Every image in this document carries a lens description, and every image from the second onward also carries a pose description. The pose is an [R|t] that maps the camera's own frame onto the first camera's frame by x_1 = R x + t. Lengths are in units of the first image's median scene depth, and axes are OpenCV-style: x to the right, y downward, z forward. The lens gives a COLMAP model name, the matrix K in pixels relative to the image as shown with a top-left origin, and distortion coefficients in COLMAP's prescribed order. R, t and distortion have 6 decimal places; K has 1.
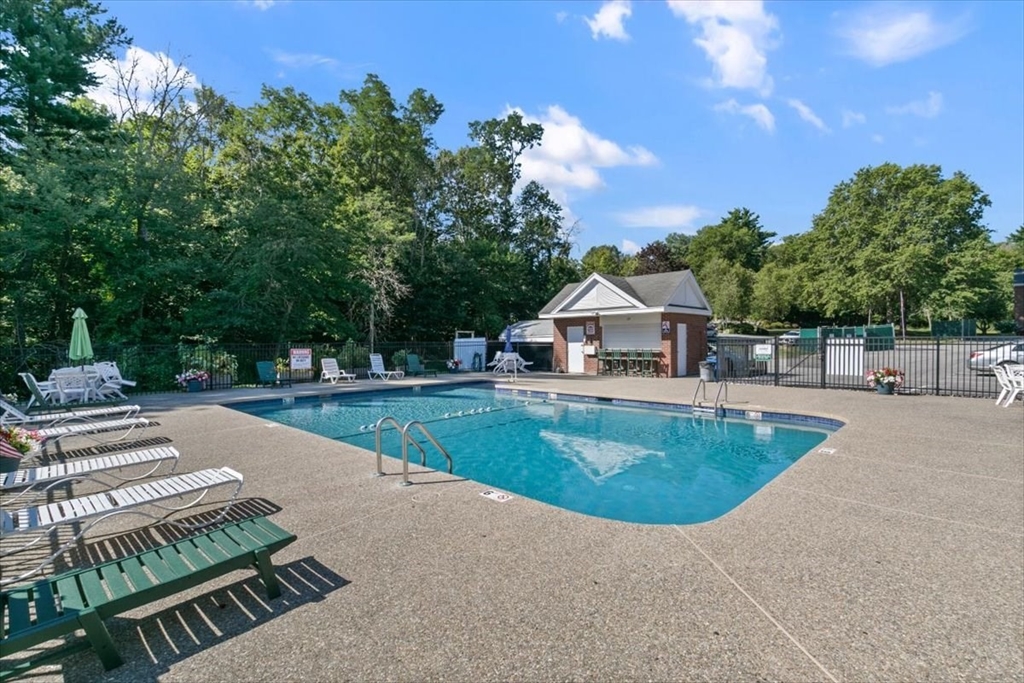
lens RADIAL K [[442.6, 0, 512.0], [0, 442.6, 341.5], [0, 0, 1]] dist [-0.000272, -0.000027]
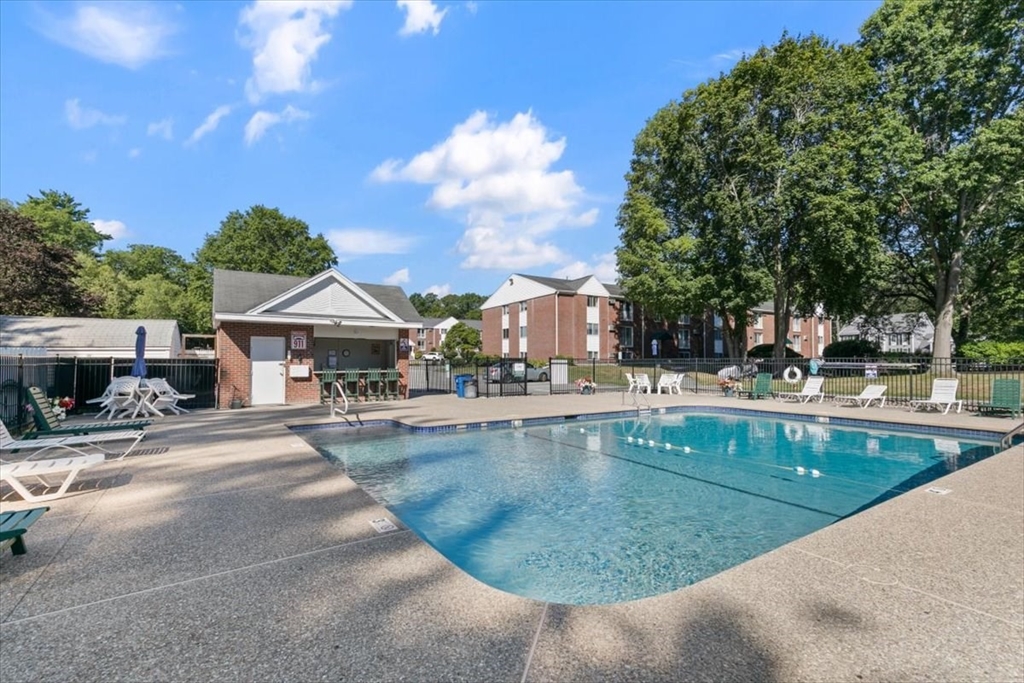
lens RADIAL K [[456.4, 0, 503.6], [0, 456.4, 332.5], [0, 0, 1]] dist [0.001185, 0.000103]
pose [[0.251468, 0.071127, 0.965249, -0.452775], [-0.002624, 0.997342, -0.072809, 0.010255], [-0.967862, 0.015776, 0.250986, 0.494625]]
